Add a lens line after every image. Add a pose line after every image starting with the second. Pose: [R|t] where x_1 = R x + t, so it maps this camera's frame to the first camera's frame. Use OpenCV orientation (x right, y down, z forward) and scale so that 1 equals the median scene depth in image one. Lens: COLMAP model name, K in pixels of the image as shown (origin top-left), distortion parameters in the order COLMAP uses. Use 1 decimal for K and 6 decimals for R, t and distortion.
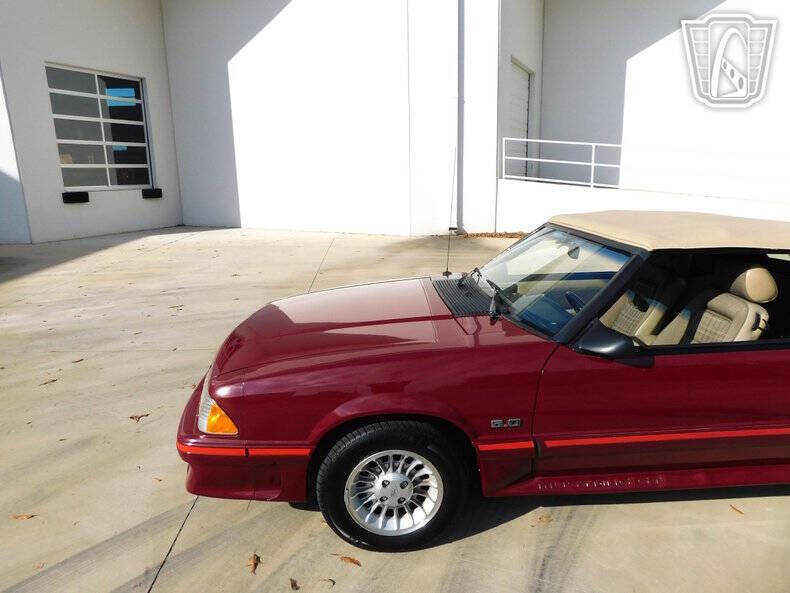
lens RADIAL K [[518.8, 0, 391.3], [0, 518.8, 293.1], [0, 0, 1]] dist [-0.065294, 0.043893]
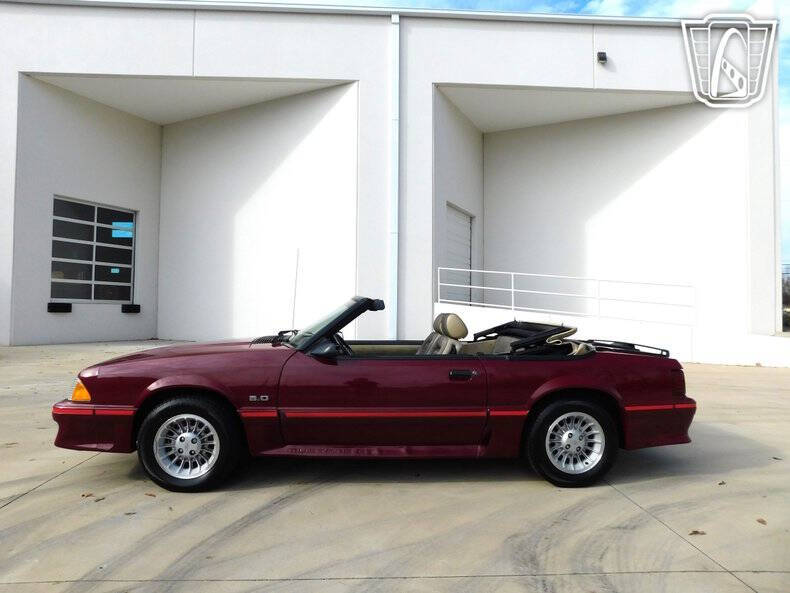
lens RADIAL K [[505.5, 0, 376.2], [0, 505.5, 286.7], [0, 0, 1]] dist [-0.022619, 0.002195]
pose [[0.999666, 0.025839, -0.000831, 0.084557], [-0.025129, 0.963638, -0.266028, 0.047904], [-0.006074, 0.265960, 0.963965, -0.086988]]
